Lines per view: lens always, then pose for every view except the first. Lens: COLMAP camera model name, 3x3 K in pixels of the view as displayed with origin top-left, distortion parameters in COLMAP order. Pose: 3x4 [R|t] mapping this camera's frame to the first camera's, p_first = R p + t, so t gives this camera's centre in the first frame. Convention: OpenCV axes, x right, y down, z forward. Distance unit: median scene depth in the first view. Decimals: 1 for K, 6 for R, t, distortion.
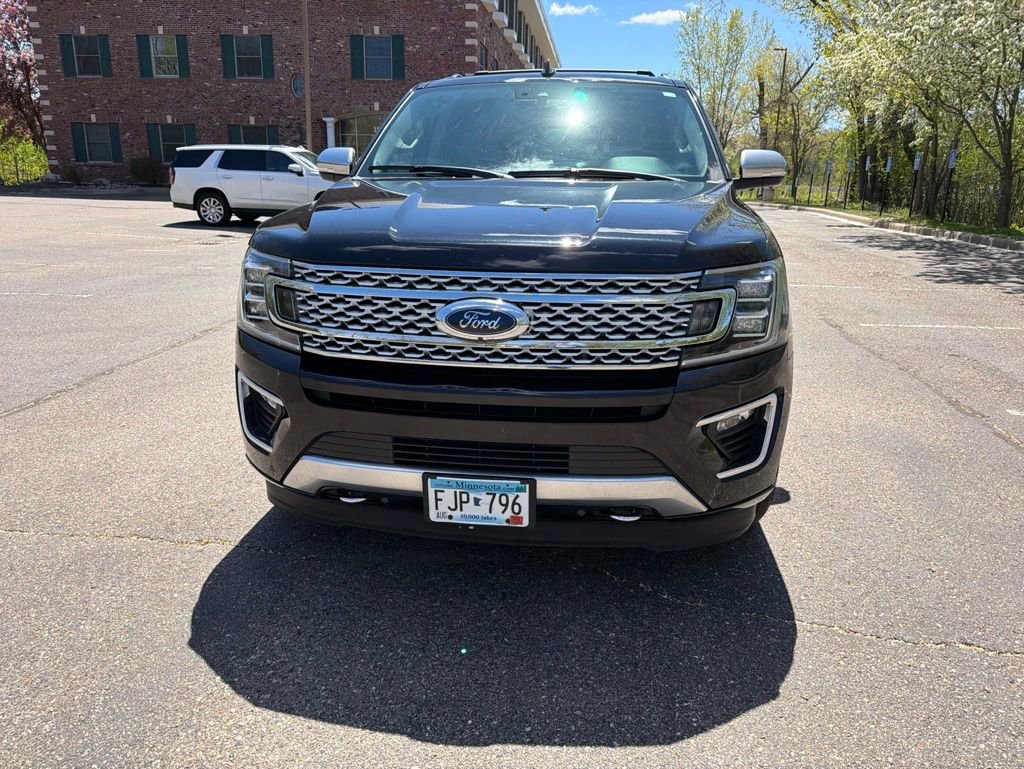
lens RADIAL K [[722.9, 0, 512.8], [0, 722.9, 391.0], [0, 0, 1]] dist [0.023457, -0.029785]
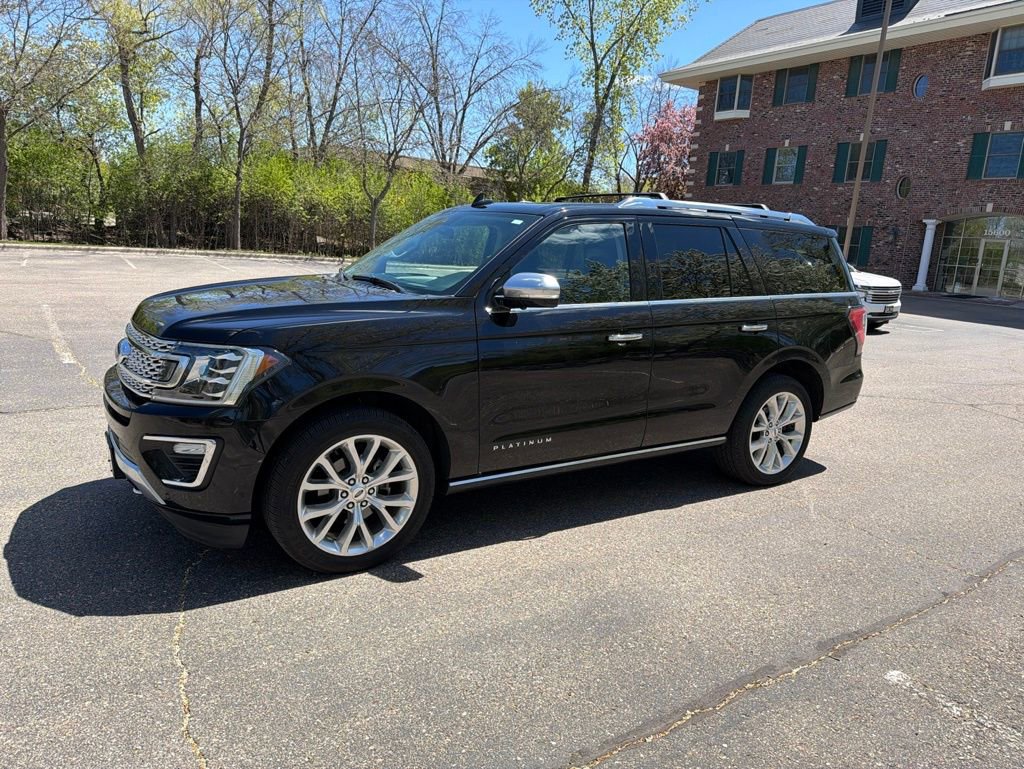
lens RADIAL K [[722.9, 0, 512.7], [0, 722.9, 382.6], [0, 0, 1]] dist [0.023457, -0.029785]
pose [[0.639217, 0.172193, -0.749501, 1.524125], [-0.271138, 0.962487, -0.010117, -0.211110], [0.719643, 0.209685, 0.661926, 0.420900]]
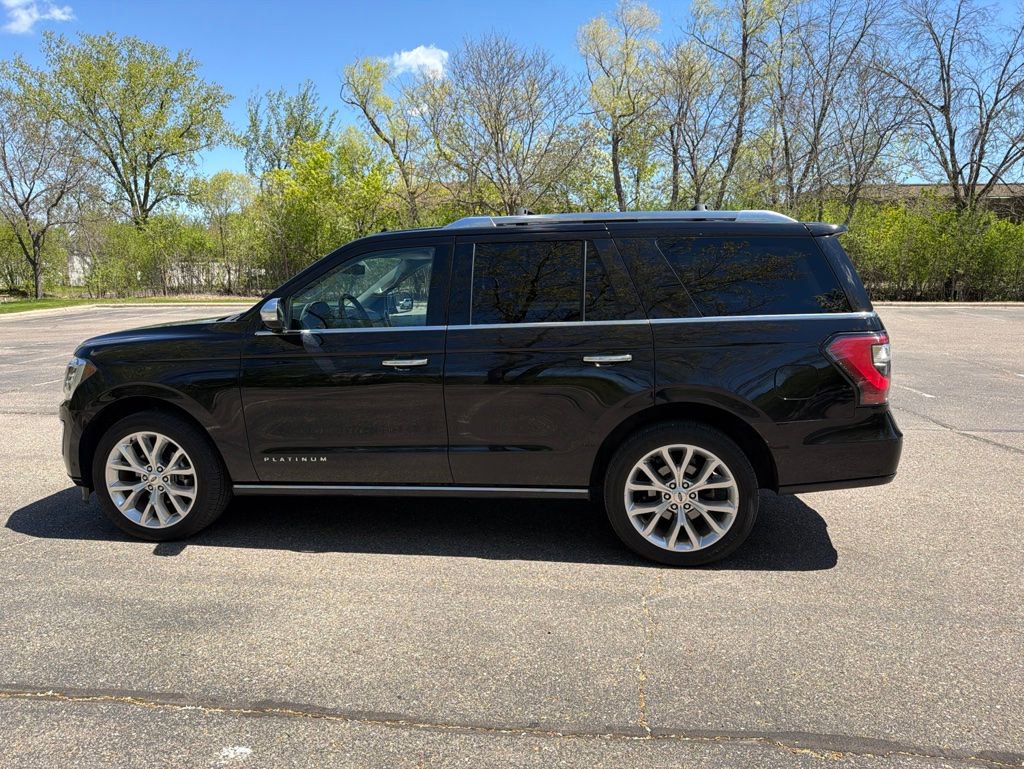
lens RADIAL K [[722.9, 0, 505.8], [0, 722.9, 388.0], [0, 0, 1]] dist [0.023457, -0.029785]
pose [[-0.028079, 0.138691, -0.989937, 1.990182], [-0.283890, 0.948443, 0.140930, -0.620451], [0.958446, 0.284991, 0.012742, 1.847370]]
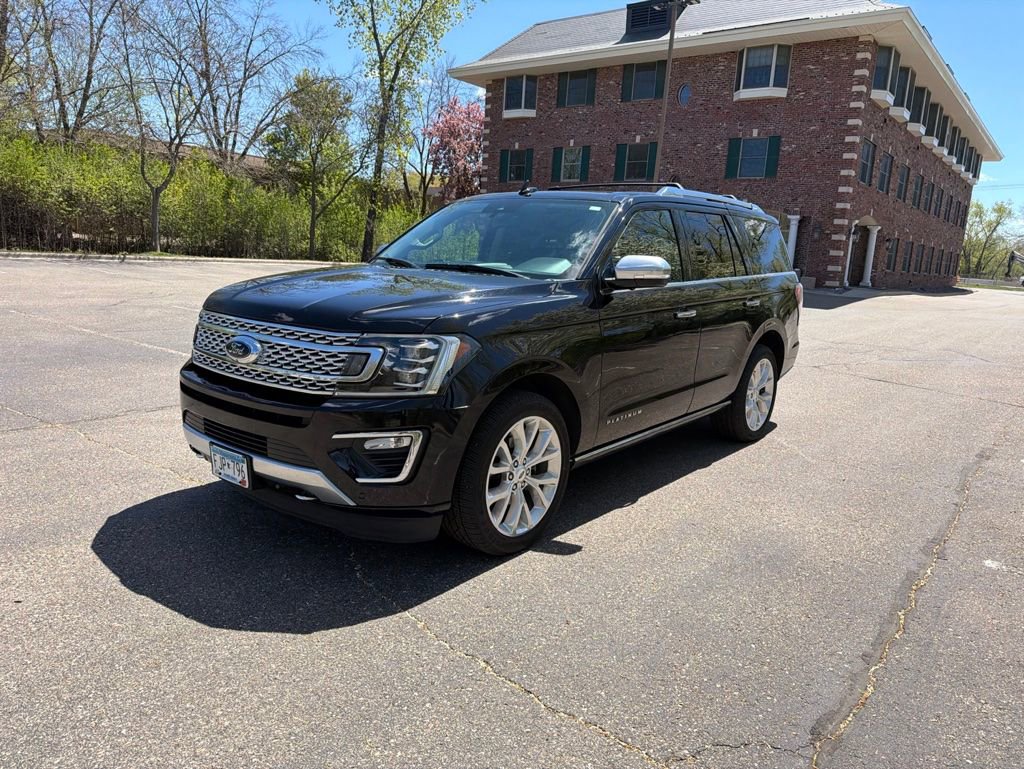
lens RADIAL K [[722.9, 0, 515.2], [0, 722.9, 387.8], [0, 0, 1]] dist [0.023457, -0.029785]
pose [[0.849625, 0.126923, -0.511886, 1.039662], [-0.188225, 0.979663, -0.069505, -0.014037], [0.492655, 0.155403, 0.856237, -0.050801]]
